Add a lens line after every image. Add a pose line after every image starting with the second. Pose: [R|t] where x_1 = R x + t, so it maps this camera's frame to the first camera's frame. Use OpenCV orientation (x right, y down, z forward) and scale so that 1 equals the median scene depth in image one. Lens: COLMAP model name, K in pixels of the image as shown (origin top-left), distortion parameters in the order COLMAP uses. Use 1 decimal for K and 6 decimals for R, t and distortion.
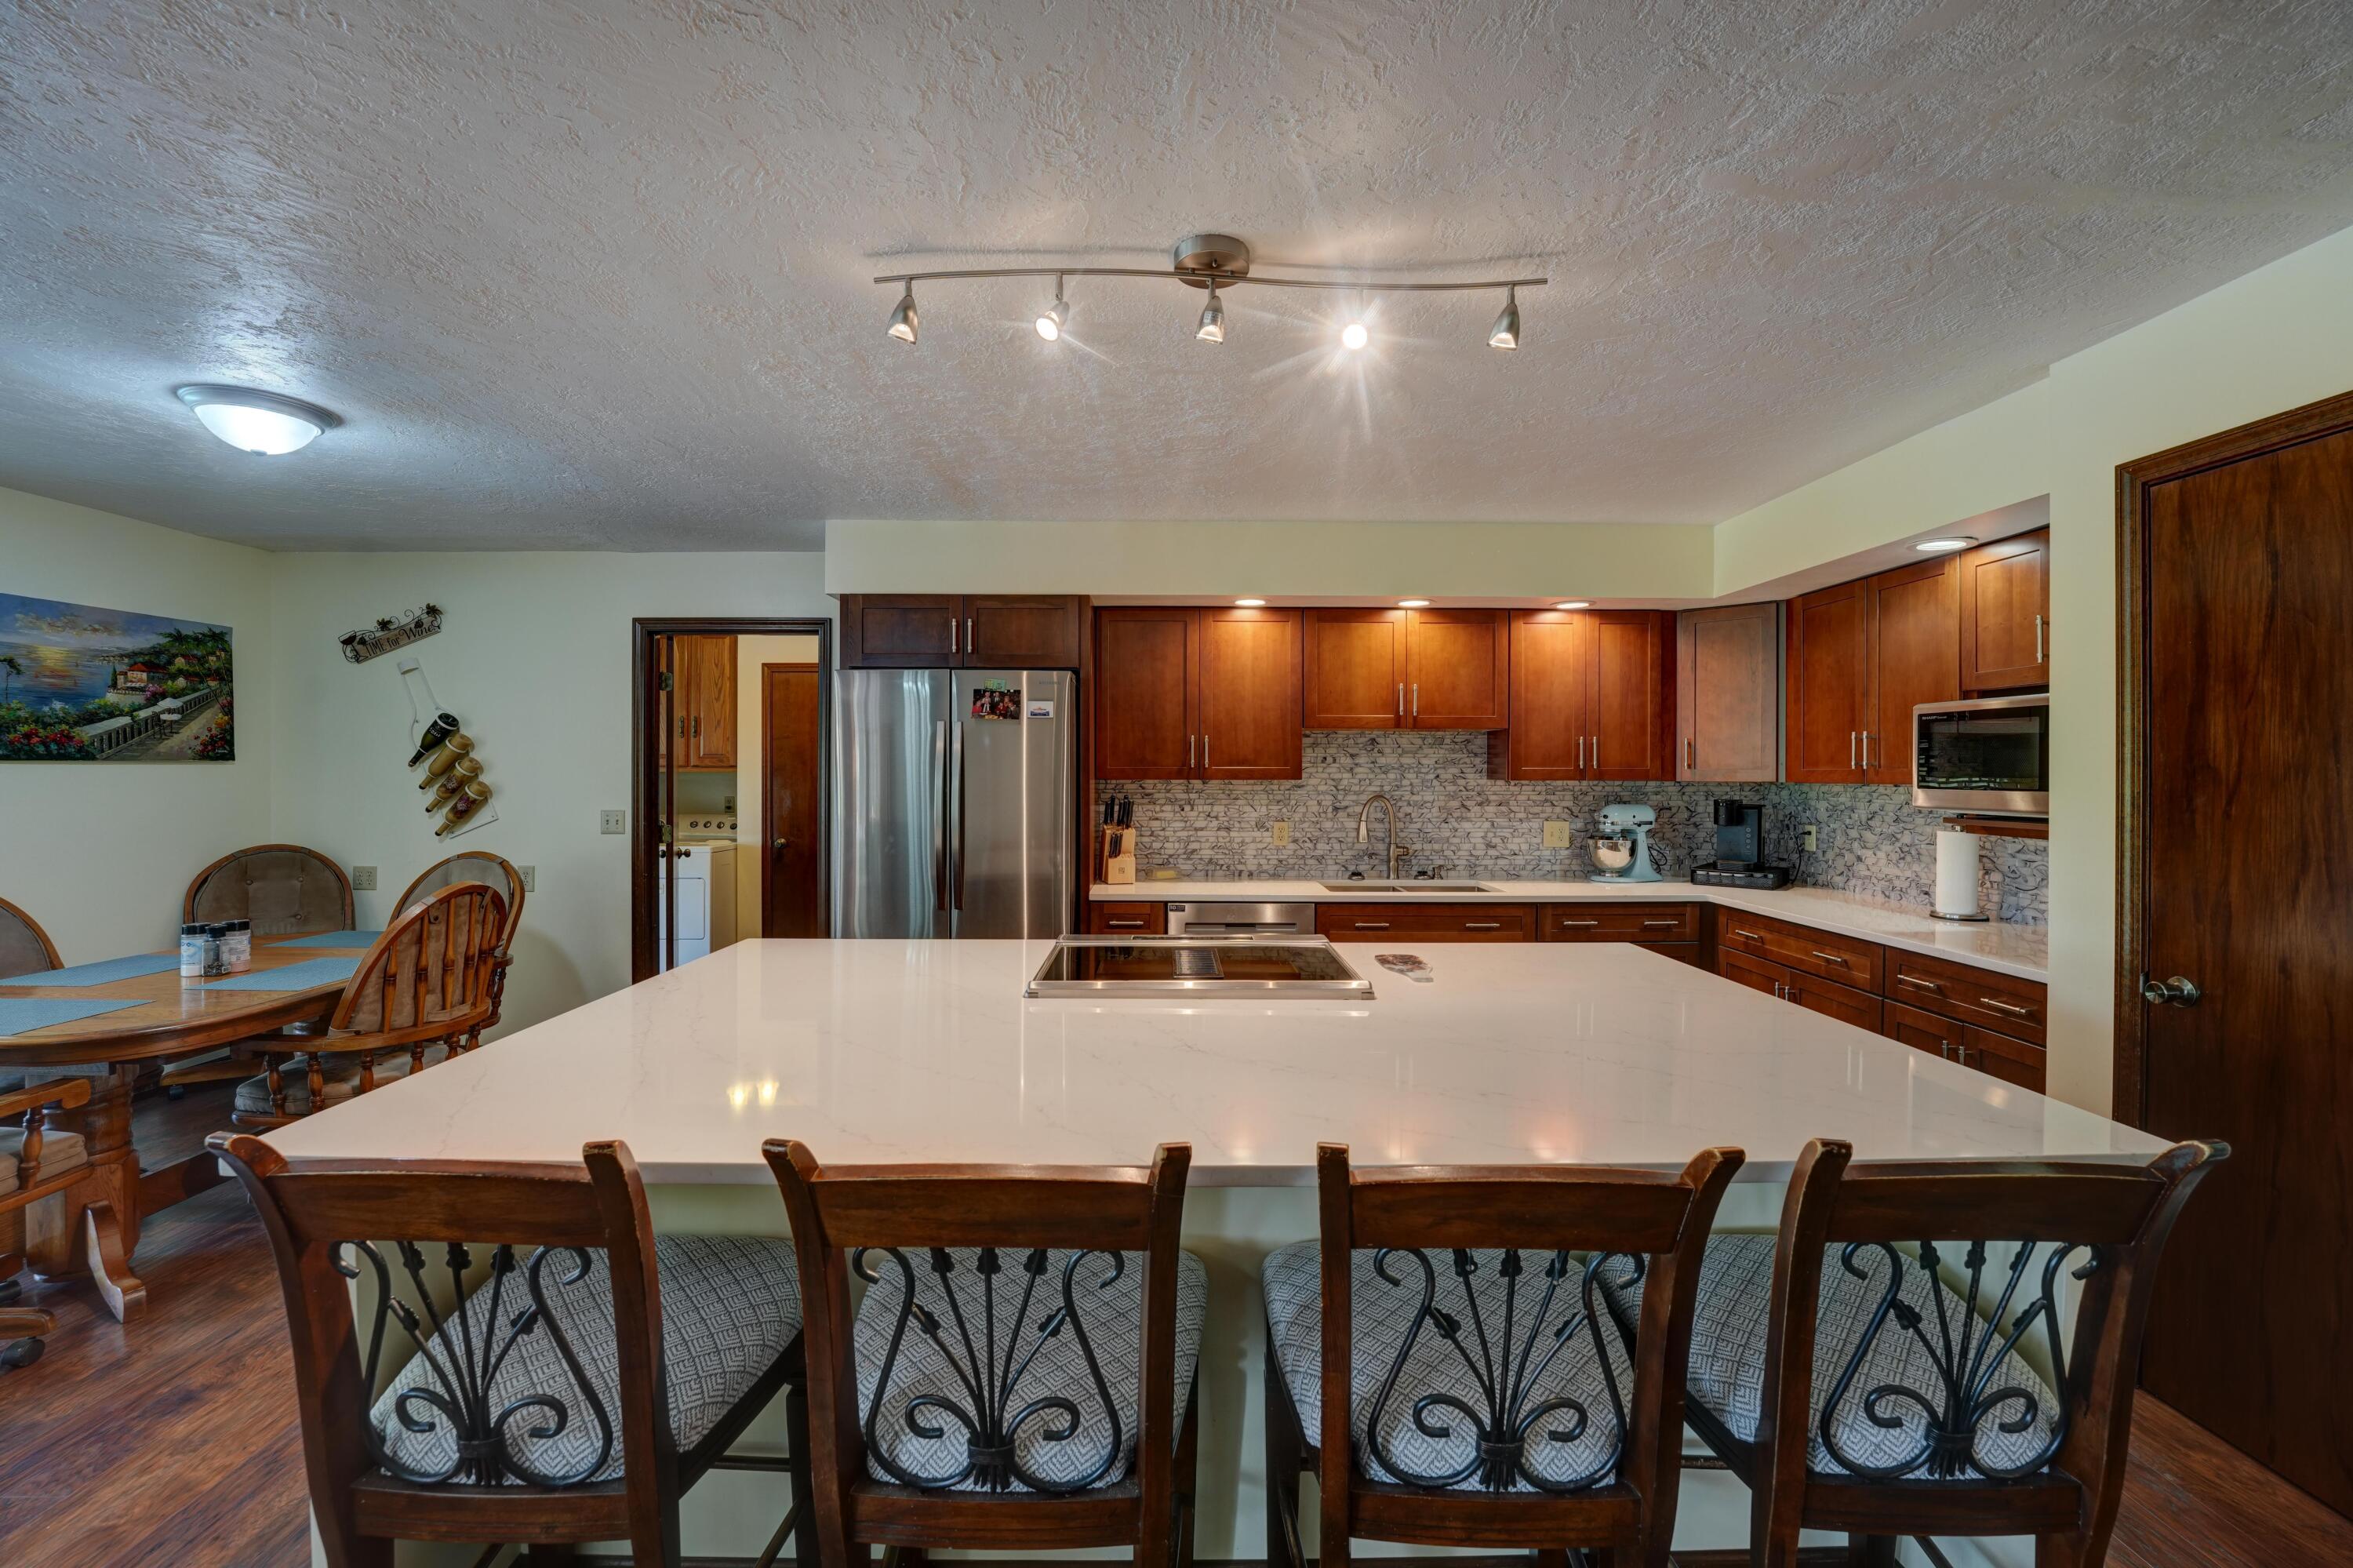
lens RADIAL K [[956.0, 0, 1168.6], [0, 956.0, 780.8], [0, 0, 1]] dist [-0.029123, 0.002699]
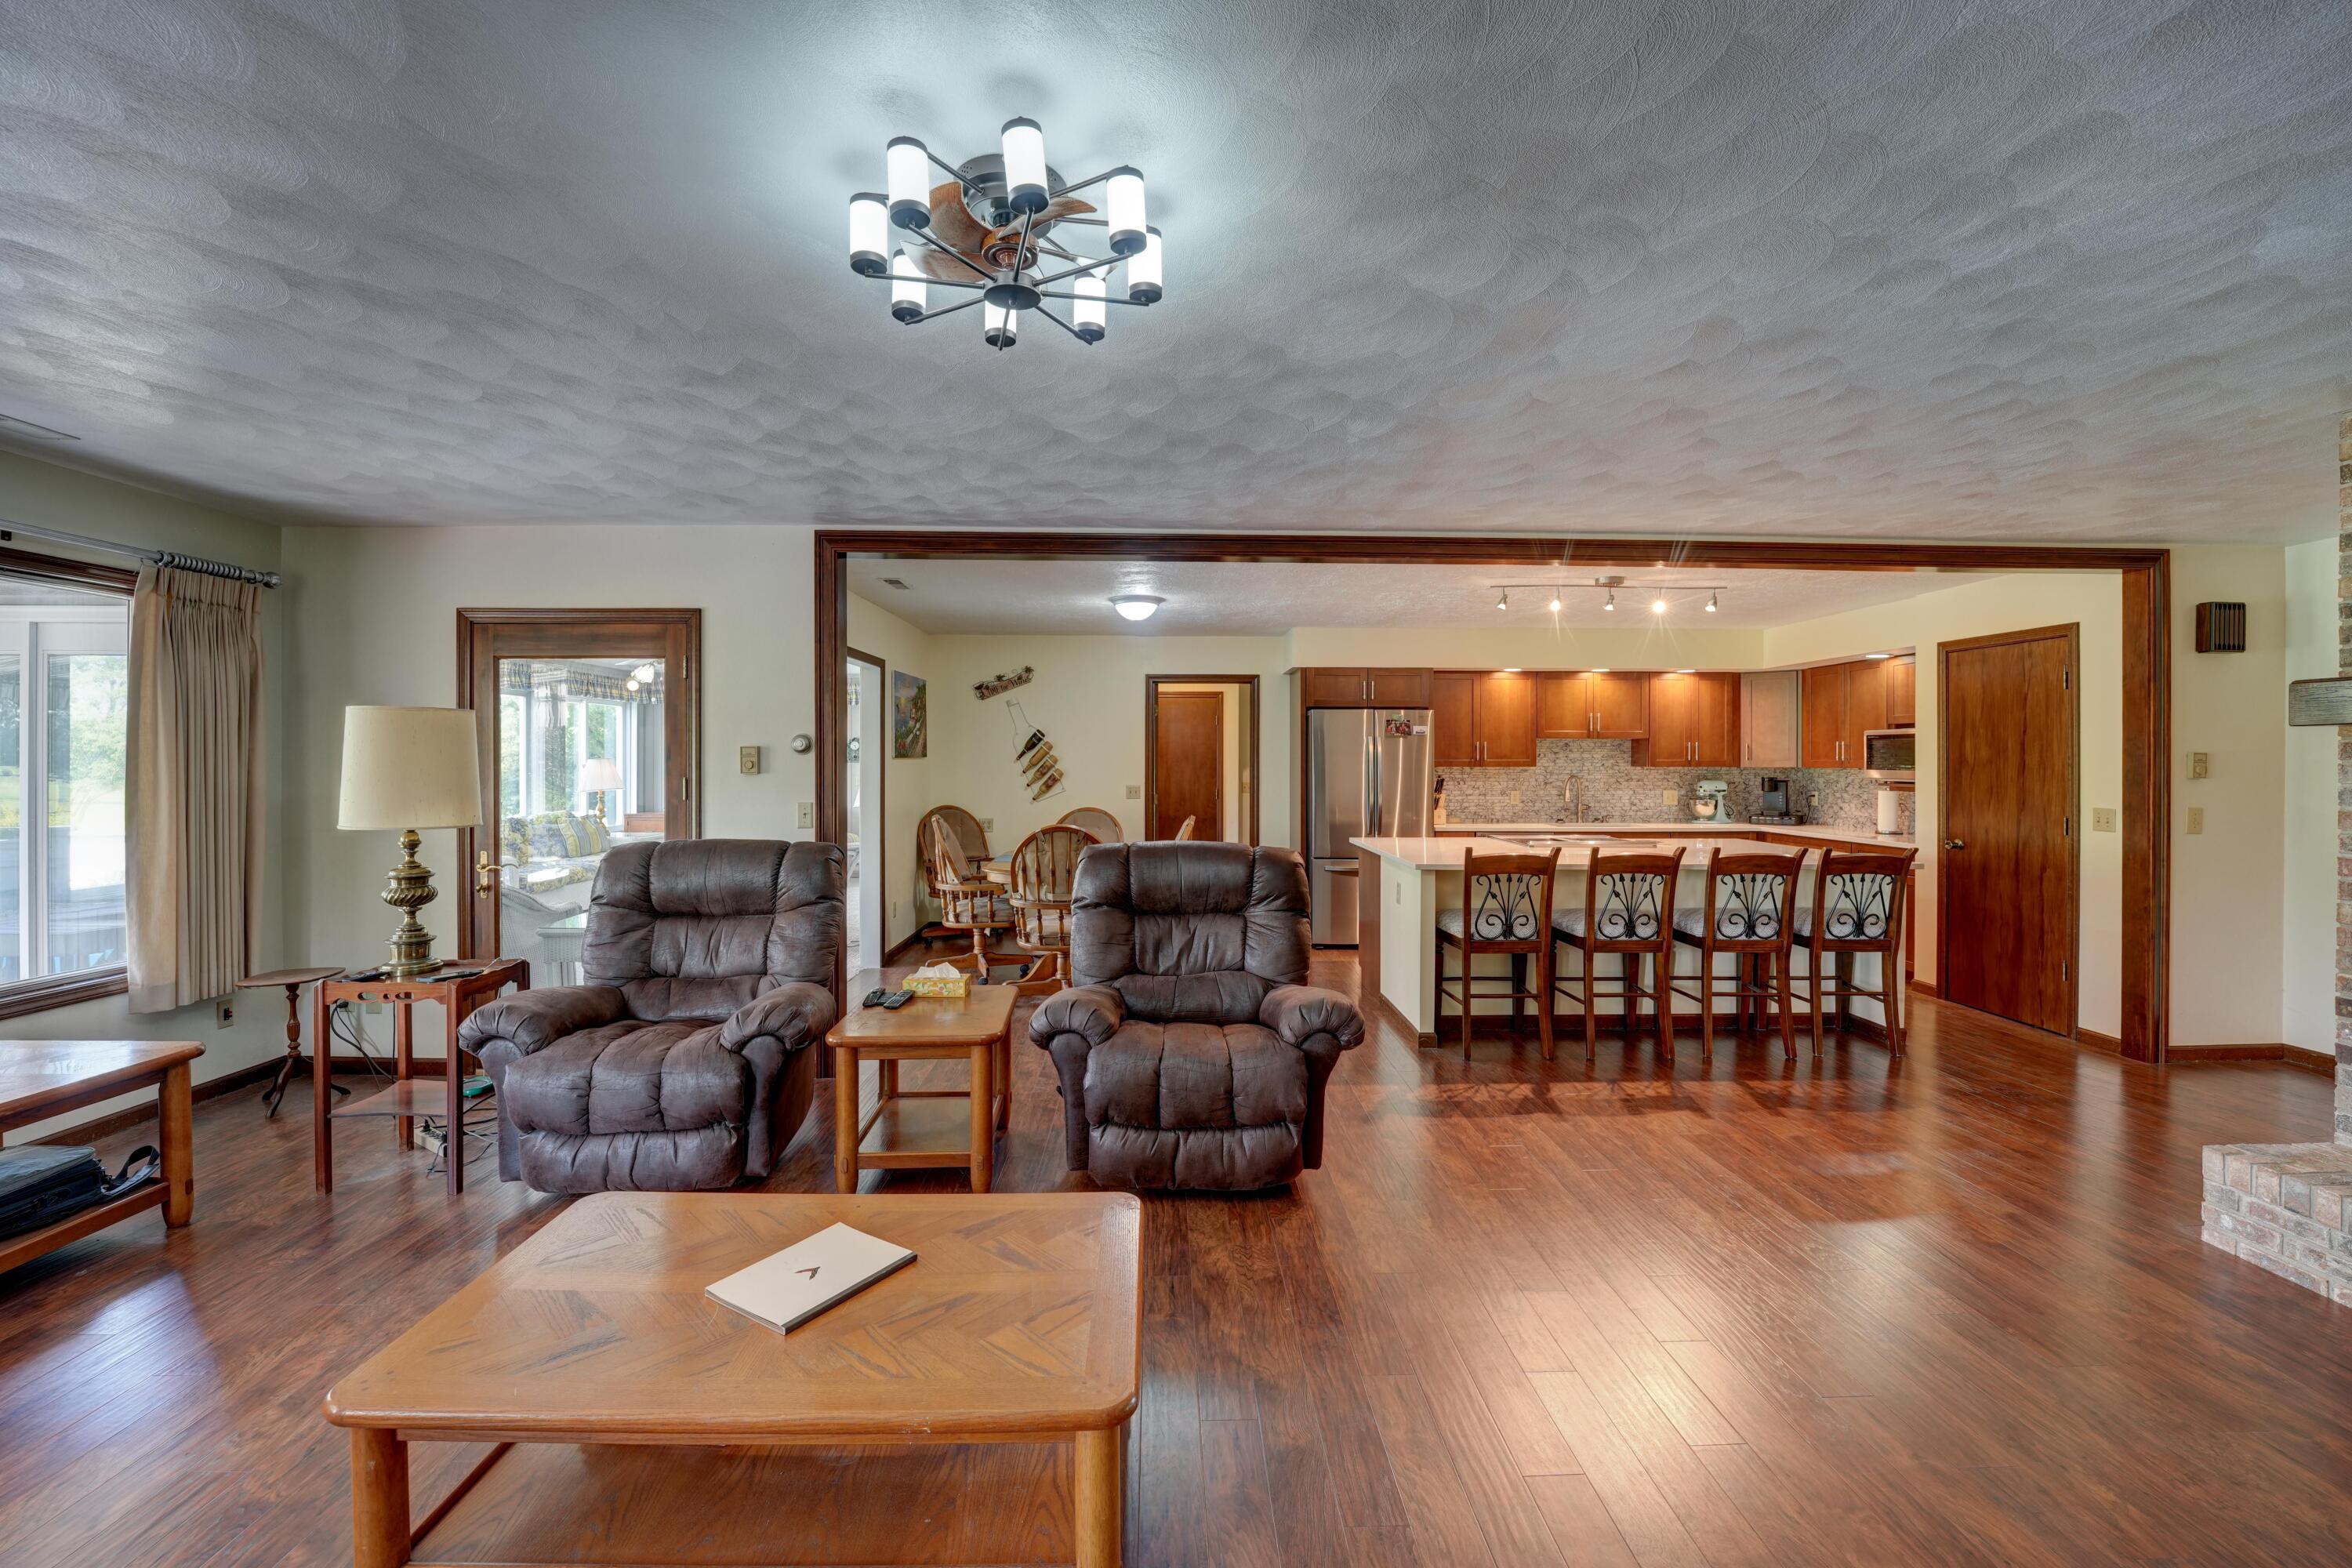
lens RADIAL K [[955.6, 0, 1174.5], [0, 955.6, 766.2], [0, 0, 1]] dist [-0.029123, 0.002699]
pose [[0.999959, -0.002131, 0.008857, -0.562835], [0.002171, 0.999988, -0.004493, 0.004657], [-0.008847, 0.004512, 0.999951, -0.797500]]
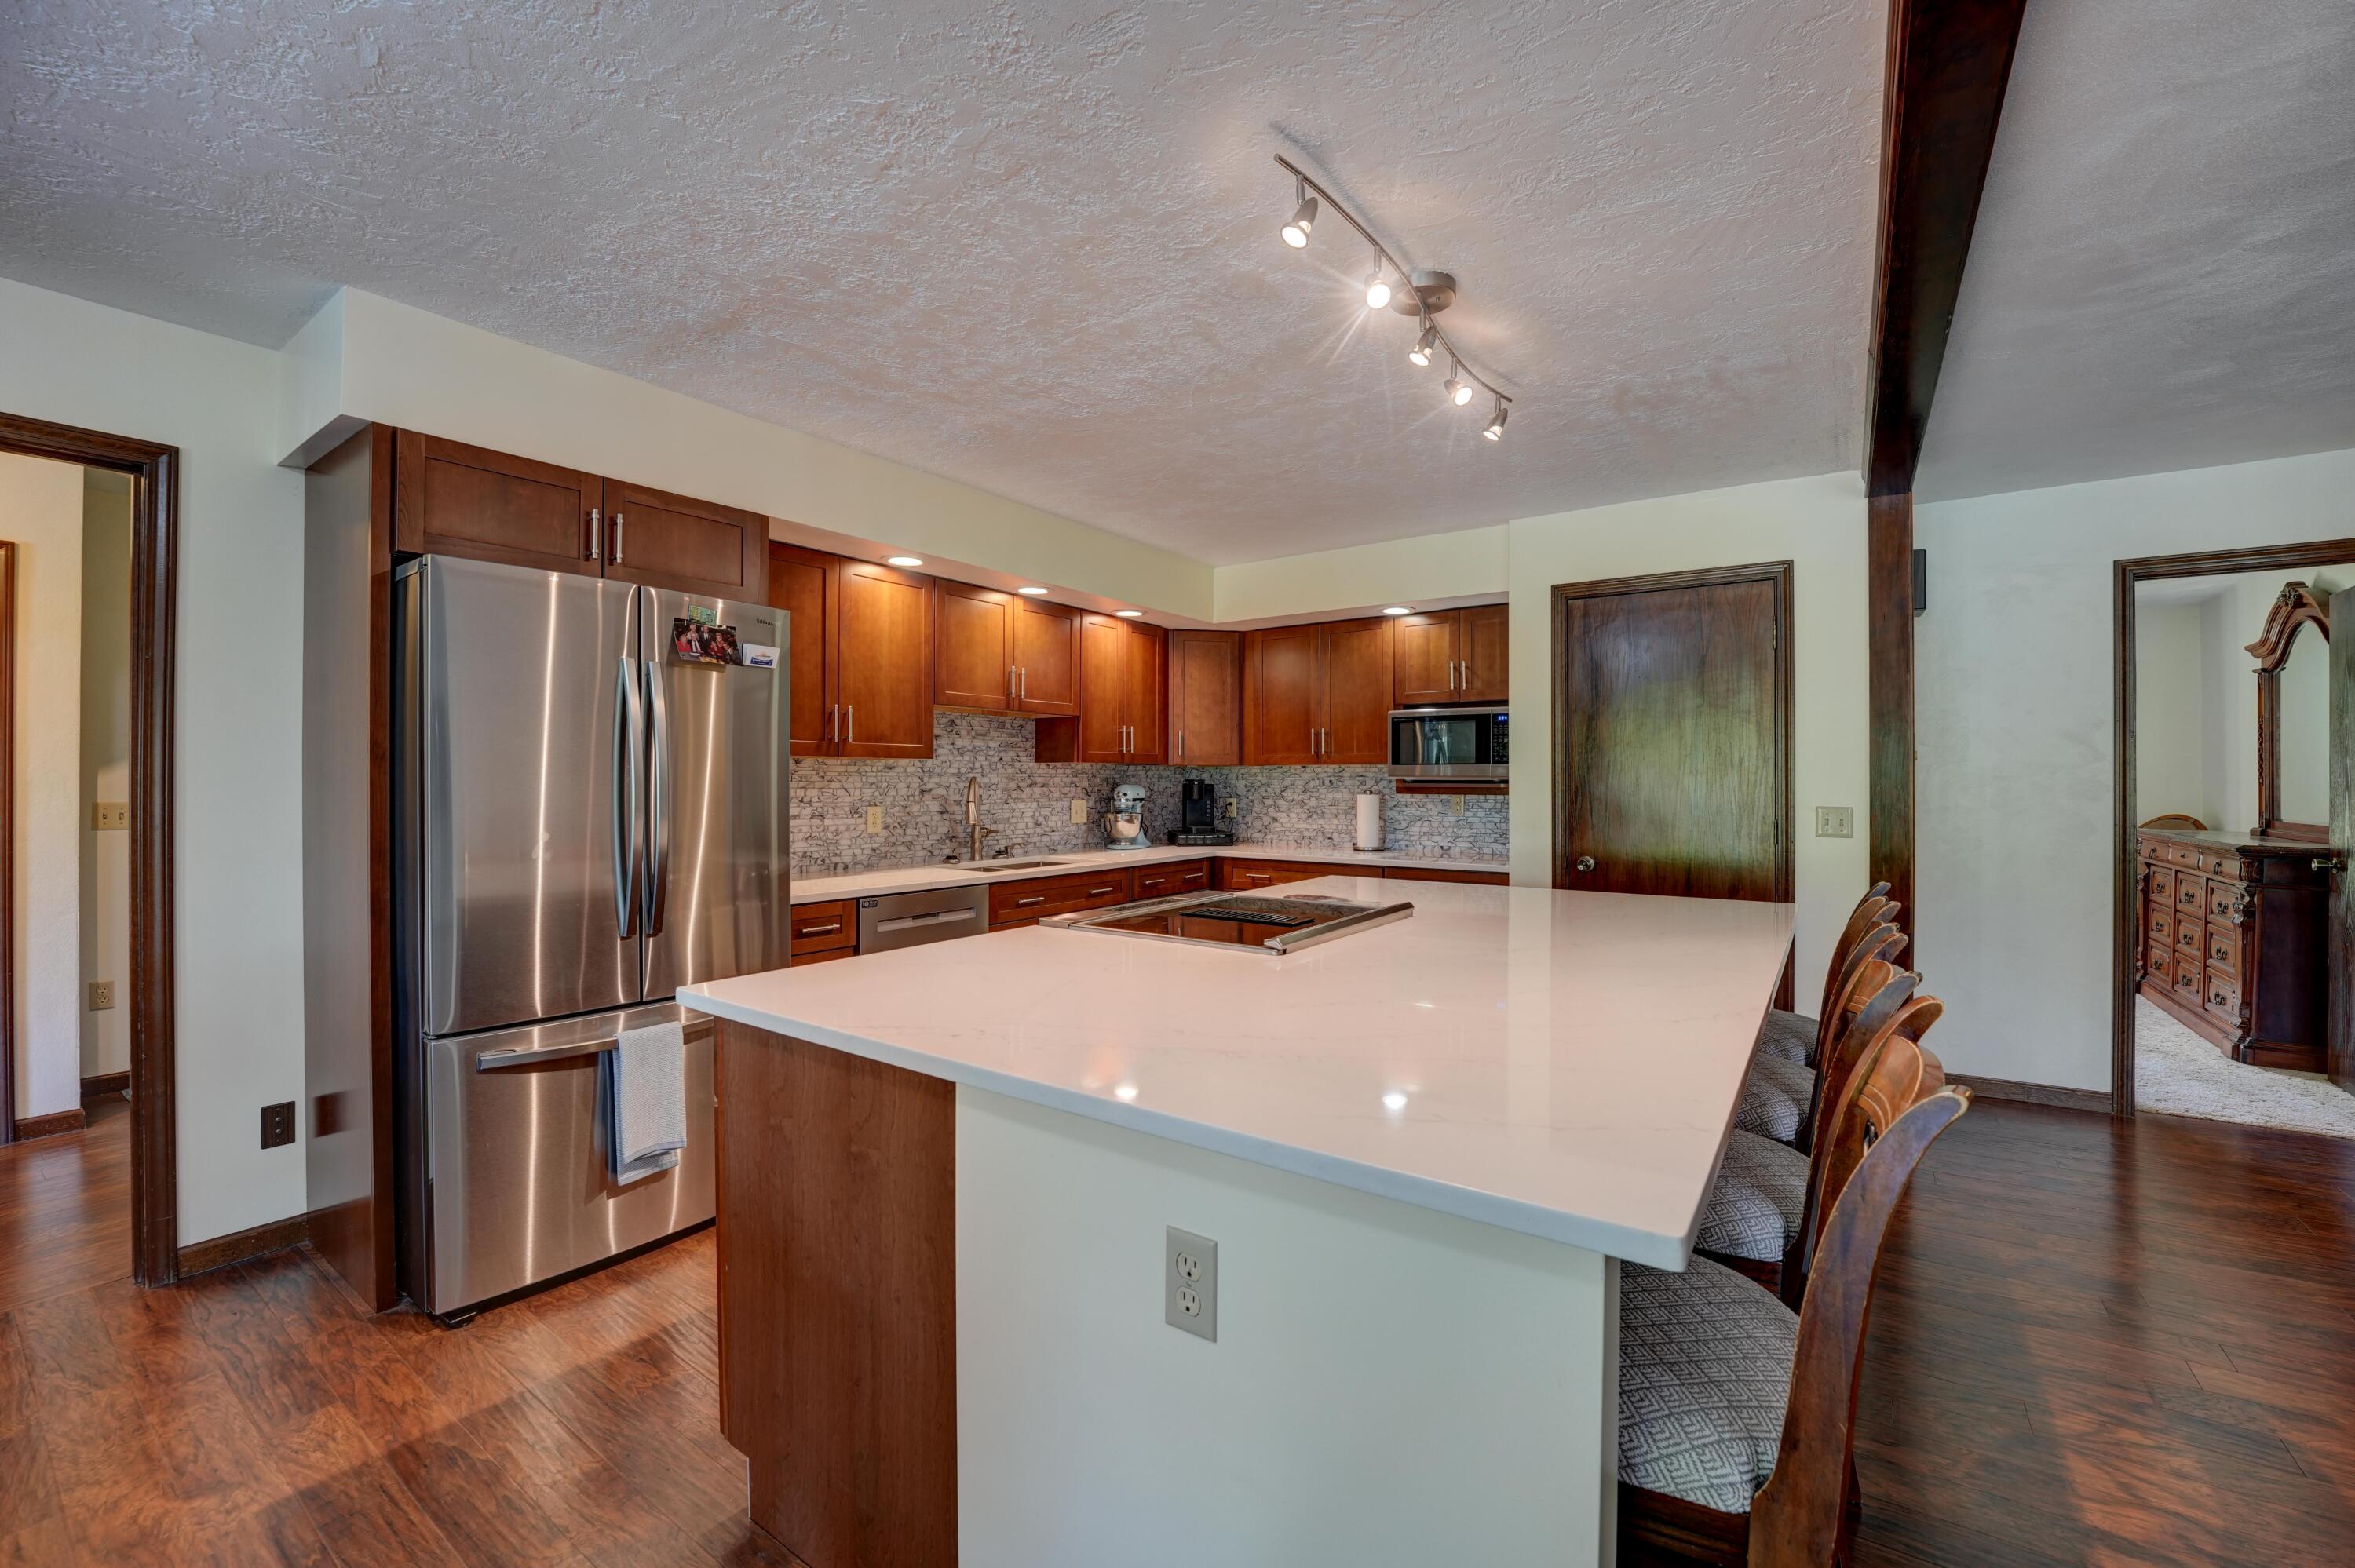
lens RADIAL K [[956.7, 0, 1186.7], [0, 956.7, 784.1], [0, 0, 1]] dist [-0.029123, 0.002699]
pose [[0.584179, -0.005501, 0.811607, -0.479215], [0.008190, 0.999966, 0.000883, 0.025065], [-0.811584, 0.006131, 0.584204, 0.247720]]
